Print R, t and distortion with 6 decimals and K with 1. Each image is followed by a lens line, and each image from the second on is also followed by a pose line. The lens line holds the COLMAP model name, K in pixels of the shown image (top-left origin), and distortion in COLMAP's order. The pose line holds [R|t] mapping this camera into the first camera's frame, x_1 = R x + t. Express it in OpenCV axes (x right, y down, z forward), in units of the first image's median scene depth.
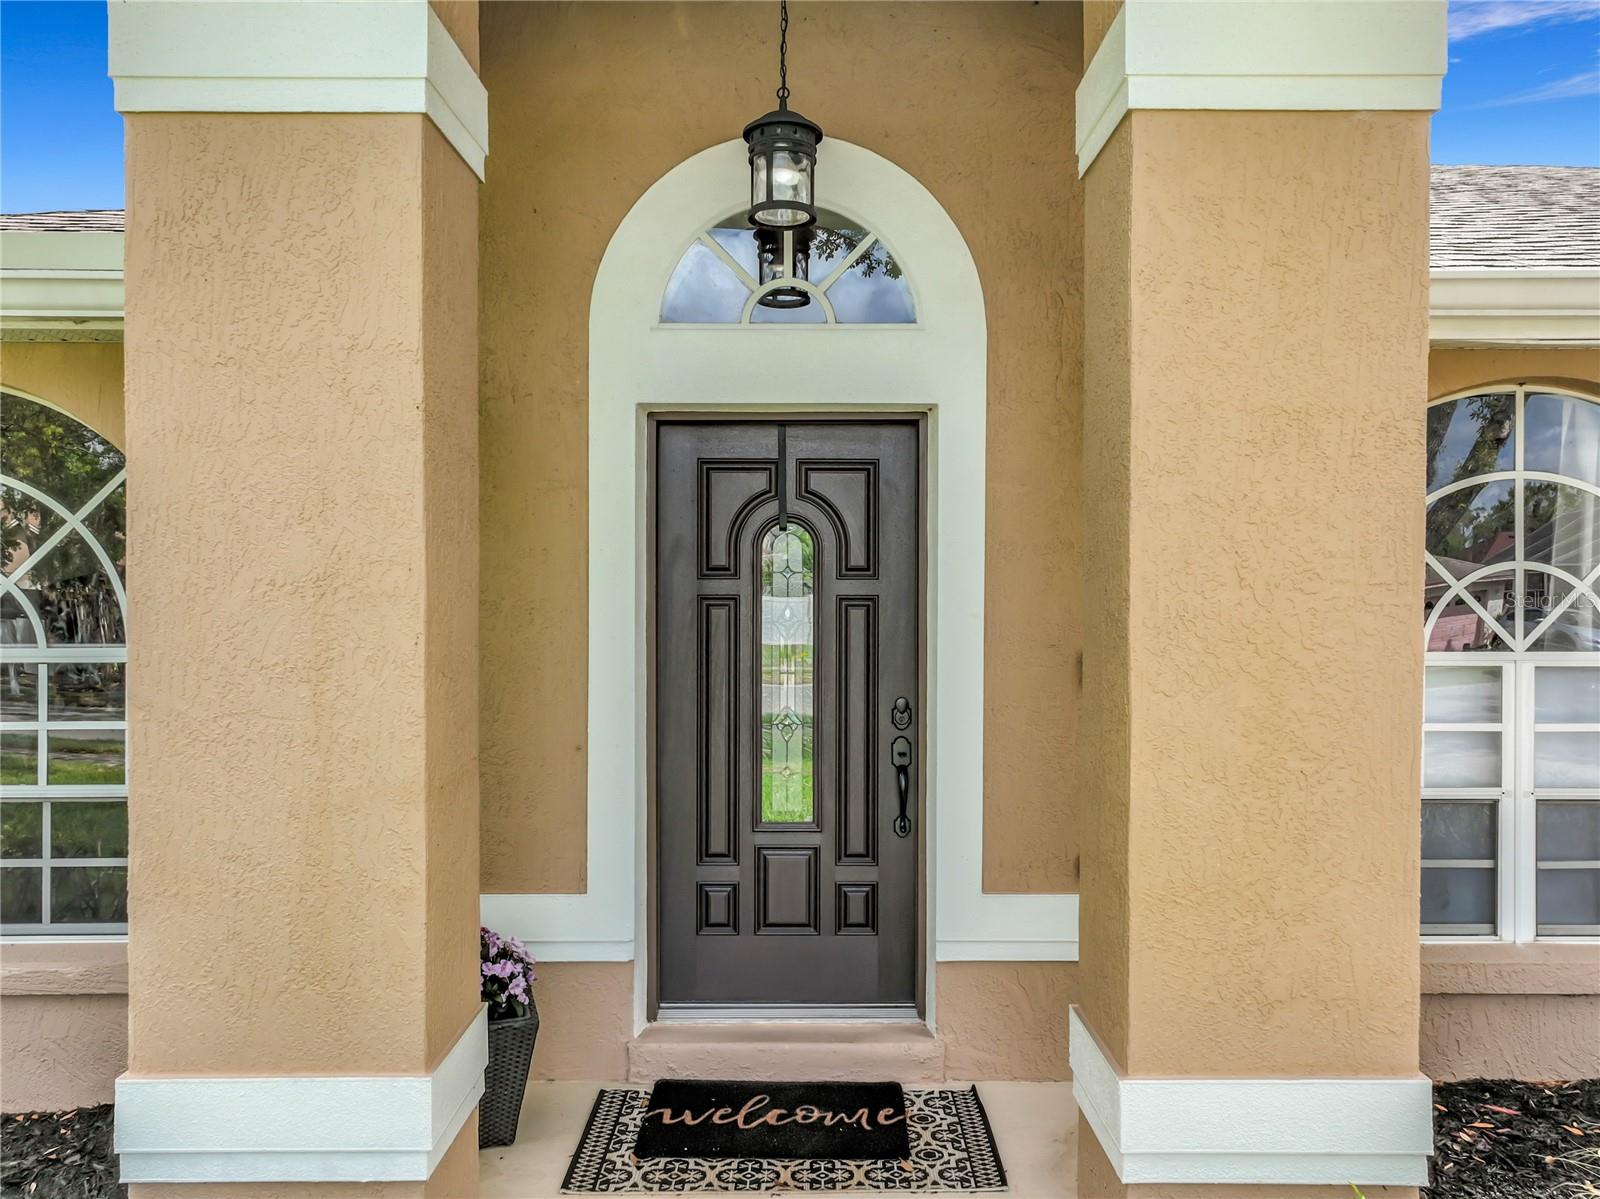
lens RADIAL K [[1157.3, 0, 800.0], [0, 1157.3, 599.5], [0, 0, 1]] dist [0.002111, 0.003852]
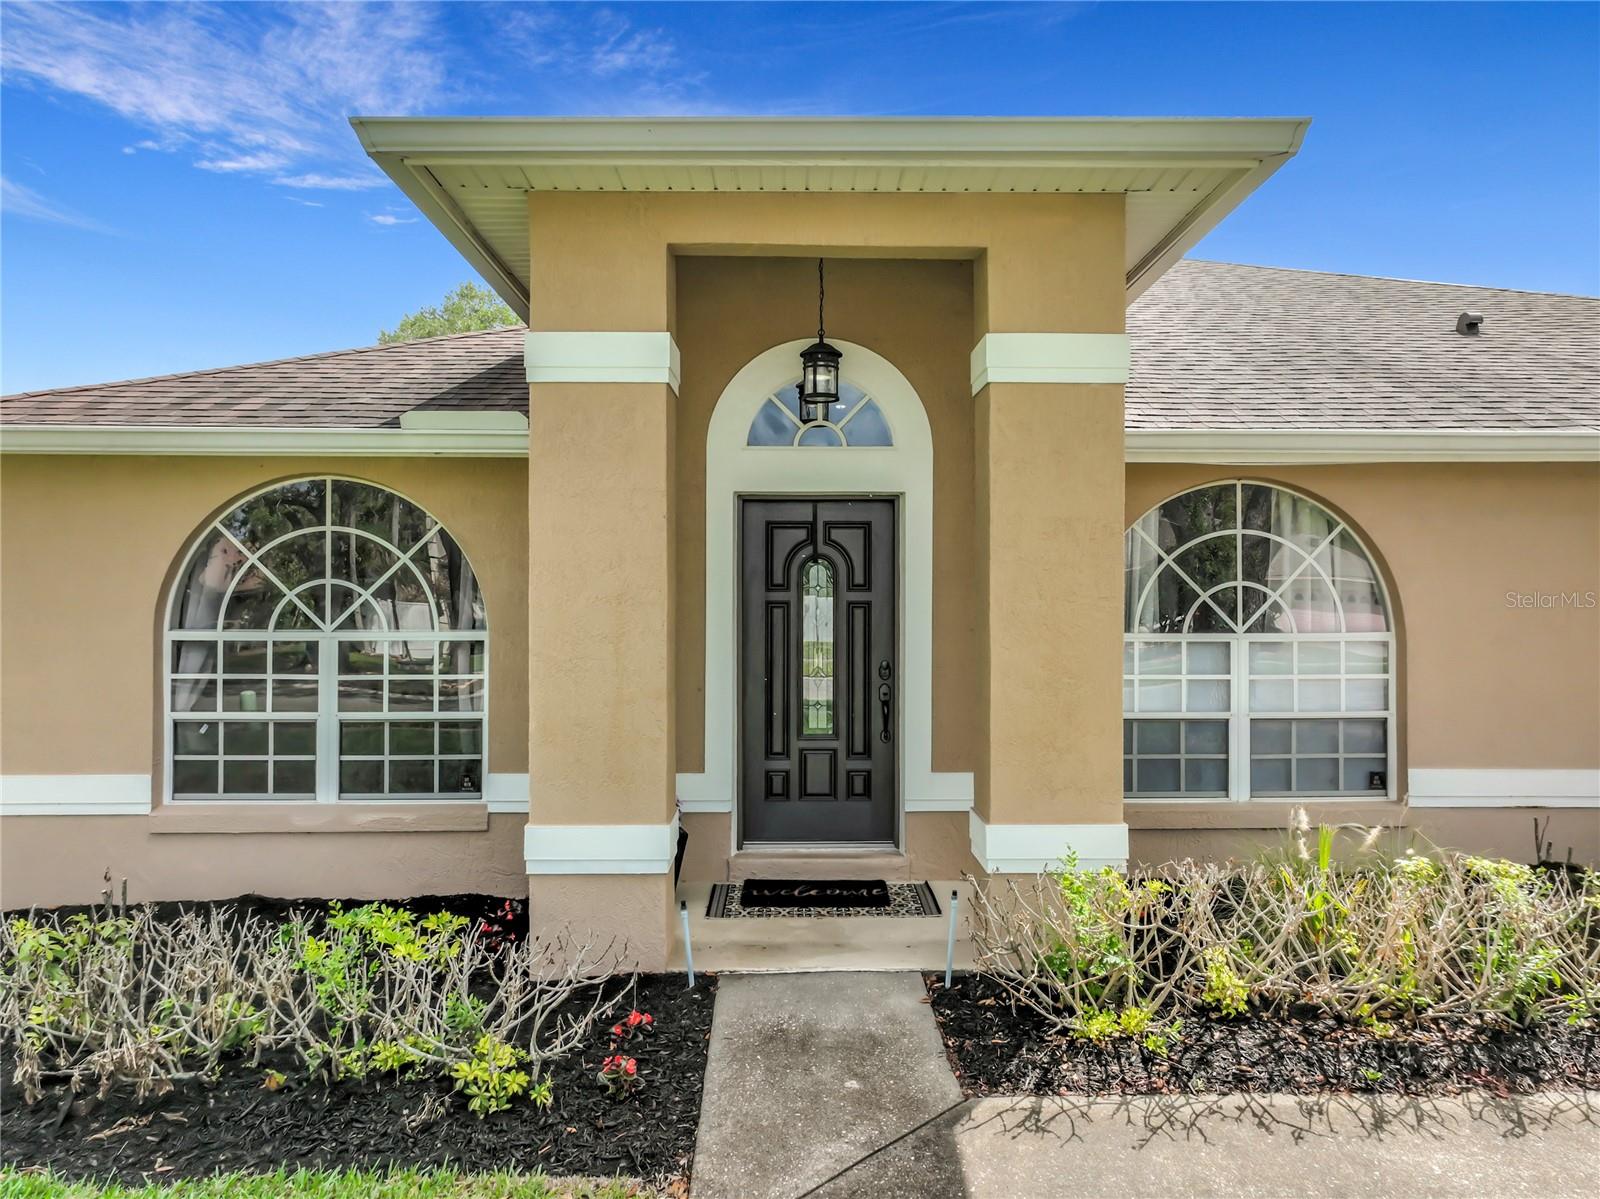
lens RADIAL K [[1138.8, 0, 806.0], [0, 1138.8, 575.0], [0, 0, 1]] dist [-0.000549, 0.012268]
pose [[0.999771, 0.000049, 0.021421, -0.065764], [0.000405, 0.999776, -0.021148, -0.006593], [-0.021417, 0.021152, 0.999547, -0.692049]]
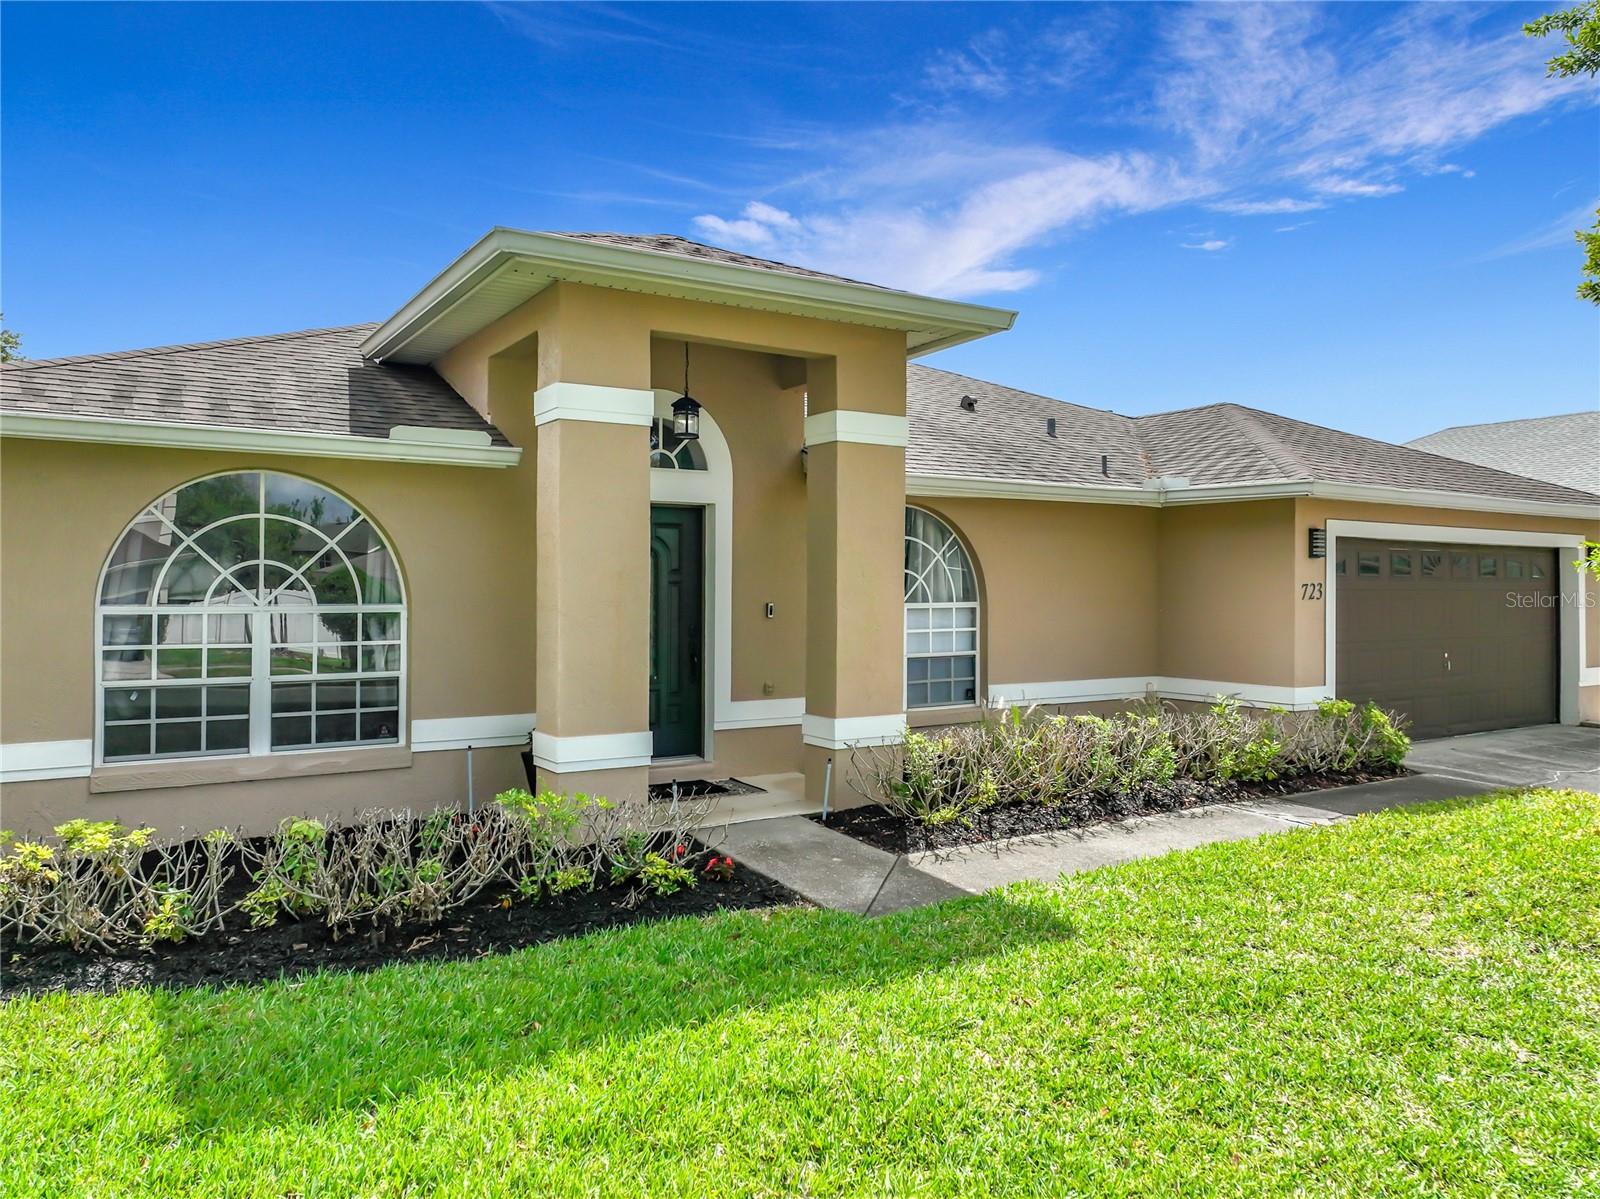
lens RADIAL K [[1138.8, 0, 806.0], [0, 1138.8, 575.0], [0, 0, 1]] dist [-0.000549, 0.012268]
pose [[0.845844, 0.006620, 0.533390, -0.970088], [0.003904, 0.999819, -0.018599, 0.028150], [-0.533417, 0.017814, 0.845665, -1.109968]]
